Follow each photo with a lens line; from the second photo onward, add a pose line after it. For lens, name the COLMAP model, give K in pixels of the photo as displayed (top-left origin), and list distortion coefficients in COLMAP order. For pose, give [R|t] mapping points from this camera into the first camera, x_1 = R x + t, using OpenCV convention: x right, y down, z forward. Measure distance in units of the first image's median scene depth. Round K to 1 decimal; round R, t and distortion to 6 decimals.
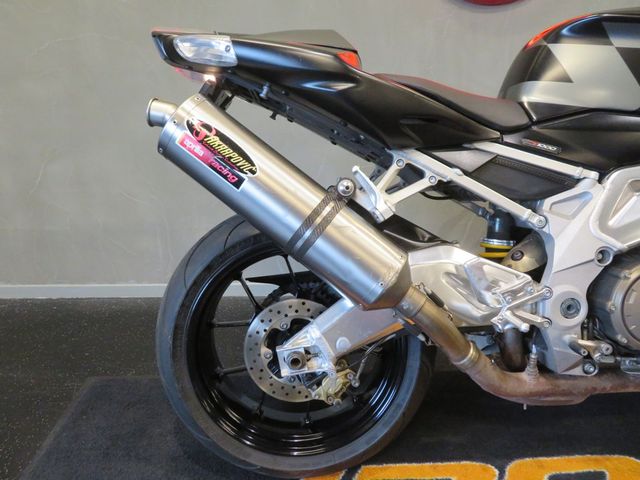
lens RADIAL K [[457.0, 0, 322.0], [0, 457.0, 242.3], [0, 0, 1]] dist [-0.002267, 0.002887]
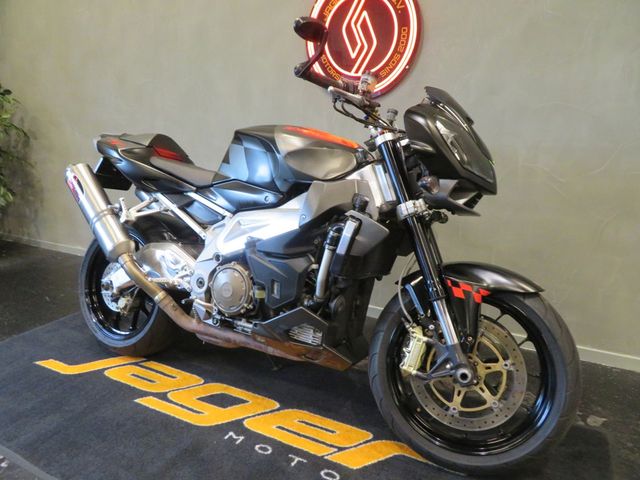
lens RADIAL K [[469.1, 0, 319.0], [0, 469.1, 241.8], [0, 0, 1]] dist [0.000723, 0.000329]
pose [[0.853443, 0.128175, -0.505180, 1.869805], [-0.173167, 0.983958, -0.042894, -0.021762], [0.491578, 0.124088, 0.861947, -0.426710]]
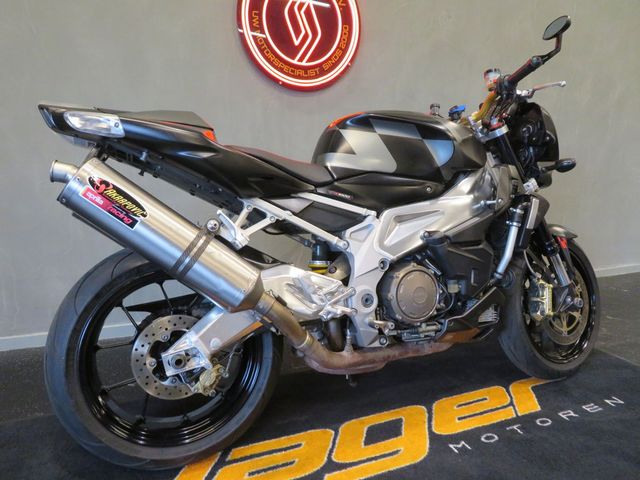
lens RADIAL K [[457.0, 0, 322.0], [0, 457.0, 242.3], [0, 0, 1]] dist [-0.002267, 0.002887]
pose [[0.933215, -0.045041, 0.356485, -0.123509], [0.082549, 0.992451, -0.090705, 0.076649], [-0.349708, 0.114075, 0.929888, -0.366739]]
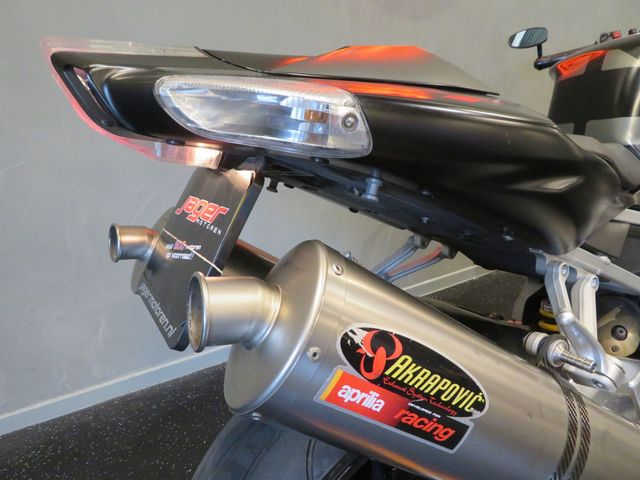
lens RADIAL K [[457.0, 0, 322.0], [0, 457.0, 242.3], [0, 0, 1]] dist [-0.002267, 0.002887]
pose [[0.878898, -0.190837, 0.437172, -0.387828], [0.149503, 0.980512, 0.127456, -0.335183], [-0.452976, -0.046662, 0.890301, 0.570995]]
